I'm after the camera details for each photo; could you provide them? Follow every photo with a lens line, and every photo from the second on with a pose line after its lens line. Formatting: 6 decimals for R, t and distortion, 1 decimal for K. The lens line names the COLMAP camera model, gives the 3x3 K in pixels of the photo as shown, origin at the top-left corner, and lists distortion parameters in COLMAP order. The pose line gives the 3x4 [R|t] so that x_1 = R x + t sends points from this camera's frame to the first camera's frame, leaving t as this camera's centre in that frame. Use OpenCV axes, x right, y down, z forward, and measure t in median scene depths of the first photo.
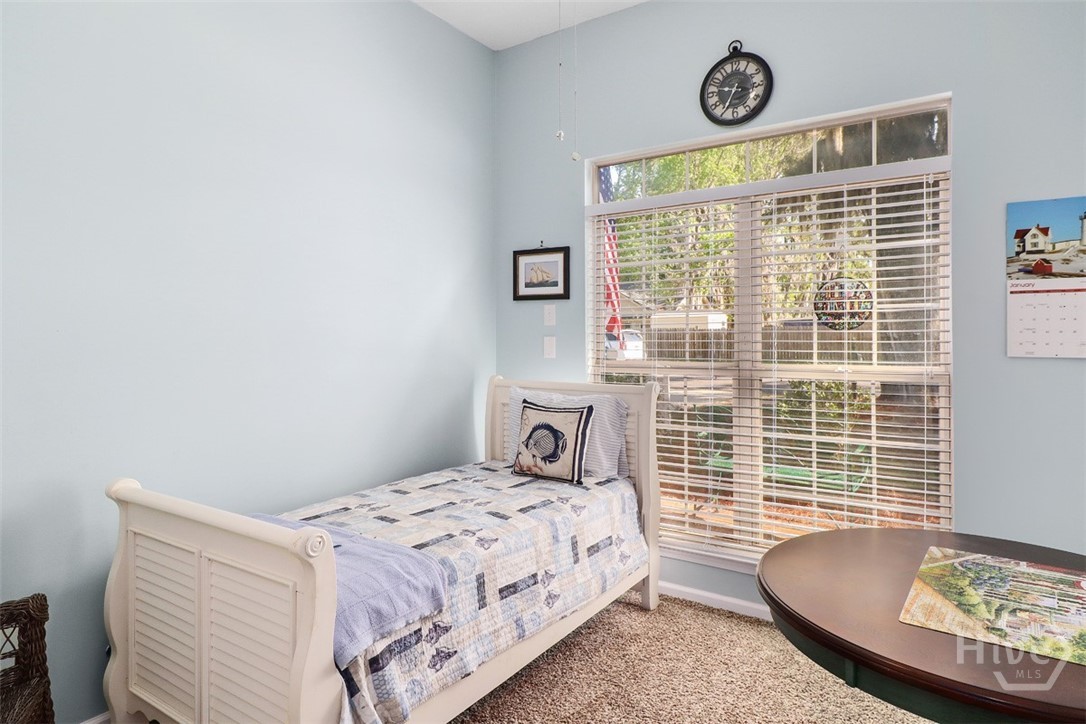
lens RADIAL K [[623.0, 0, 542.4], [0, 623.0, 355.9], [0, 0, 1]] dist [0.000975, 0.000053]
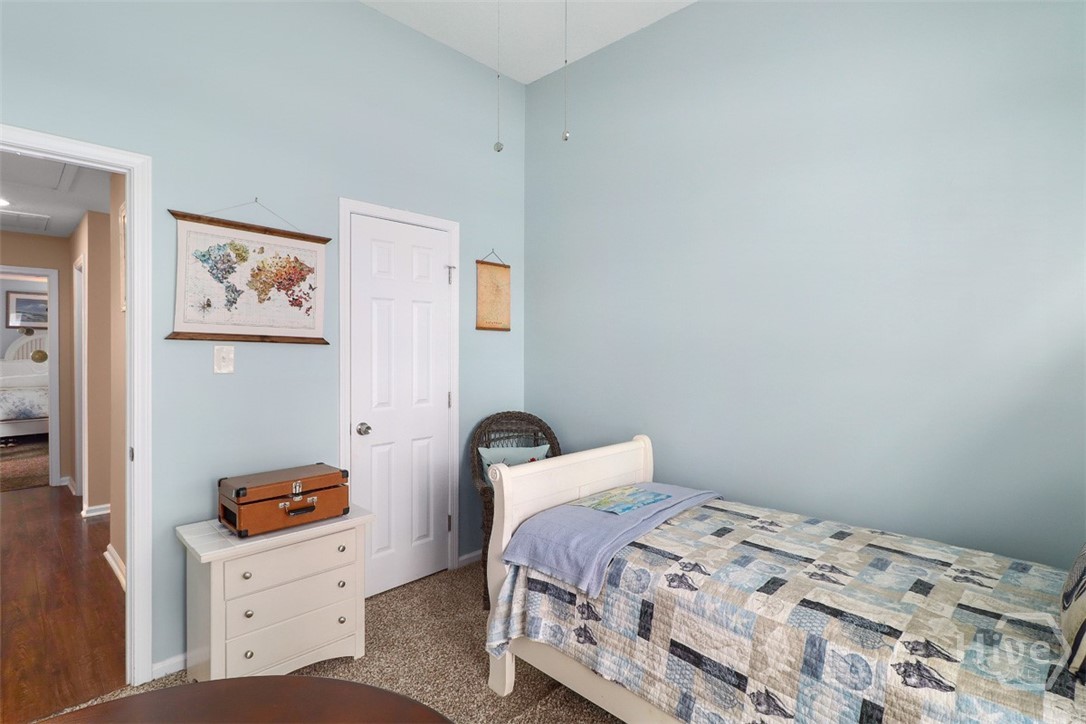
lens RADIAL K [[548.5, 0, 543.5], [0, 548.5, 356.6], [0, 0, 1]] dist [-0.001331, -0.000137]
pose [[-0.200764, 0.019468, -0.979446, 0.735348], [-0.018225, 0.999555, 0.023604, -0.031054], [0.979470, 0.022589, -0.200320, 1.021916]]
